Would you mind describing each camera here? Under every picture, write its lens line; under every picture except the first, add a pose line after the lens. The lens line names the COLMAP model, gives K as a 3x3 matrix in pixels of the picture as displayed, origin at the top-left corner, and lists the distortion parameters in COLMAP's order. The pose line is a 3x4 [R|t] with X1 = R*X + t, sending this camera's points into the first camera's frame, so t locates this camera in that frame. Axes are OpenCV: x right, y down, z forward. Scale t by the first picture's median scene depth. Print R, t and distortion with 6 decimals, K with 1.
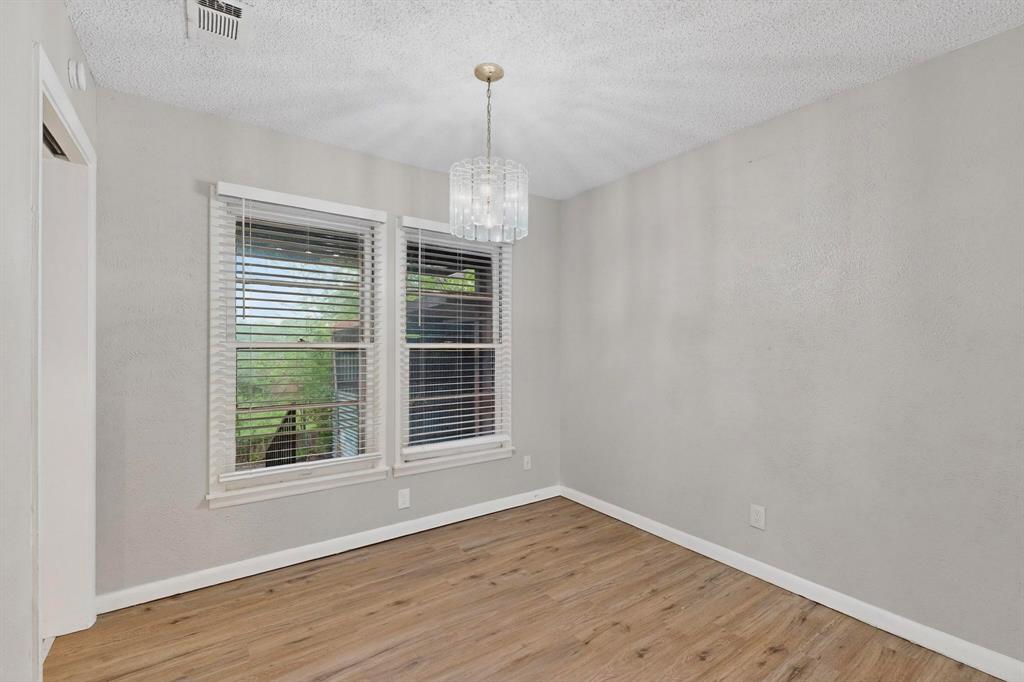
lens RADIAL K [[447.9, 0, 513.2], [0, 447.9, 343.3], [0, 0, 1]] dist [0.002611, -0.000246]
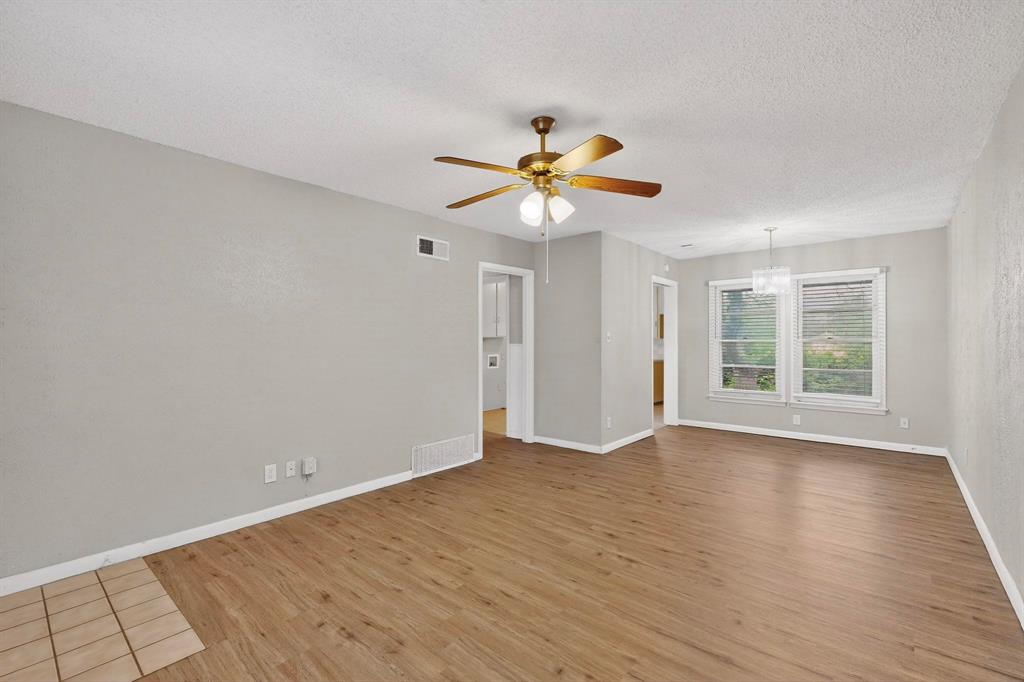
lens RADIAL K [[447.9, 0, 515.7], [0, 447.9, 338.8], [0, 0, 1]] dist [0.002611, -0.000246]
pose [[0.239481, -0.009292, -0.970857, 1.433470], [0.005702, 0.999950, -0.008164, 0.007874], [0.970884, -0.003580, 0.239522, -0.680842]]
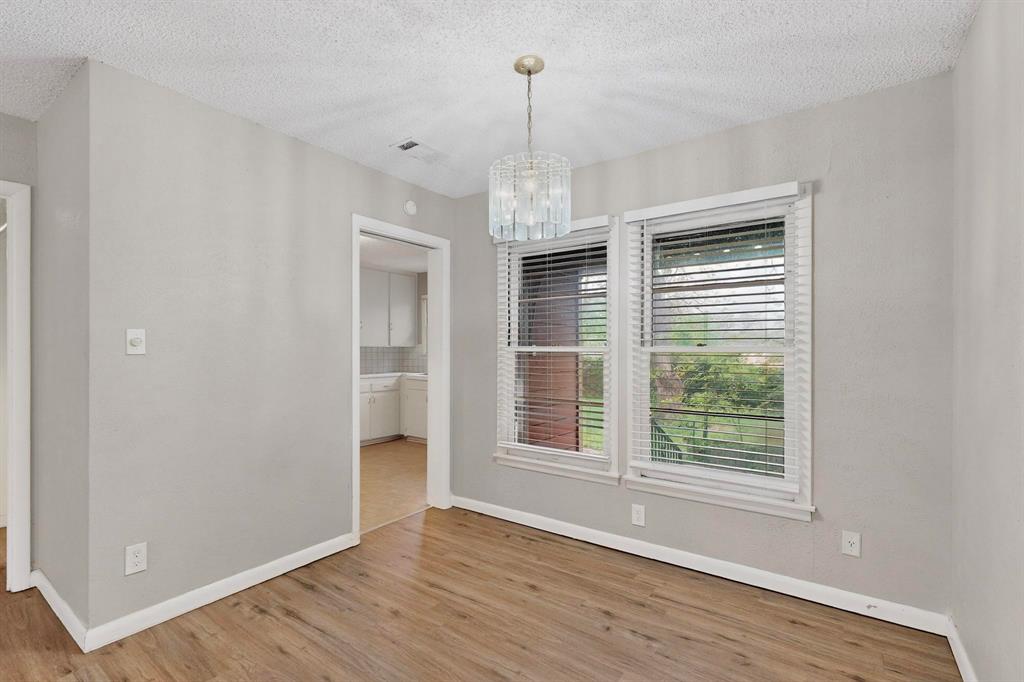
lens RADIAL K [[475.4, 0, 491.2], [0, 475.4, 348.5], [0, 0, 1]] dist [0.003775, -0.001597]
pose [[0.295893, -0.006183, -0.955201, 0.645935], [0.004134, 0.999978, -0.005192, 0.006983], [0.955212, -0.002412, 0.295912, 0.446173]]
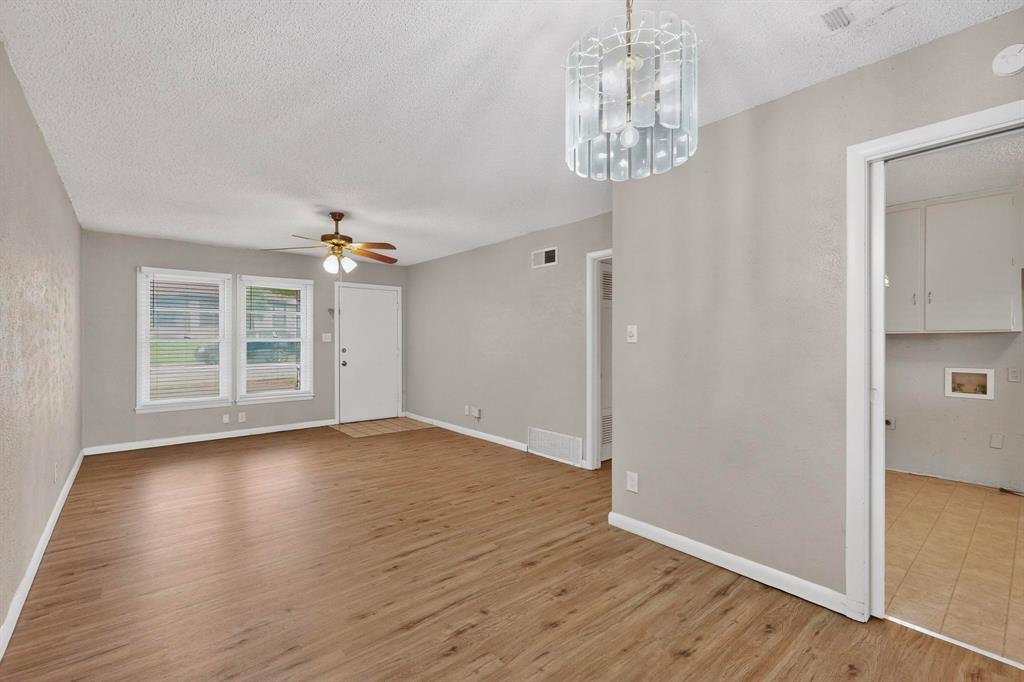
lens RADIAL K [[447.9, 0, 508.5], [0, 447.9, 339.0], [0, 0, 1]] dist [0.002611, -0.000246]
pose [[-0.997457, -0.004256, -0.071139, 0.112941], [-0.003842, 0.999975, -0.005958, 0.008227], [0.071163, -0.005669, -0.997449, 1.158480]]
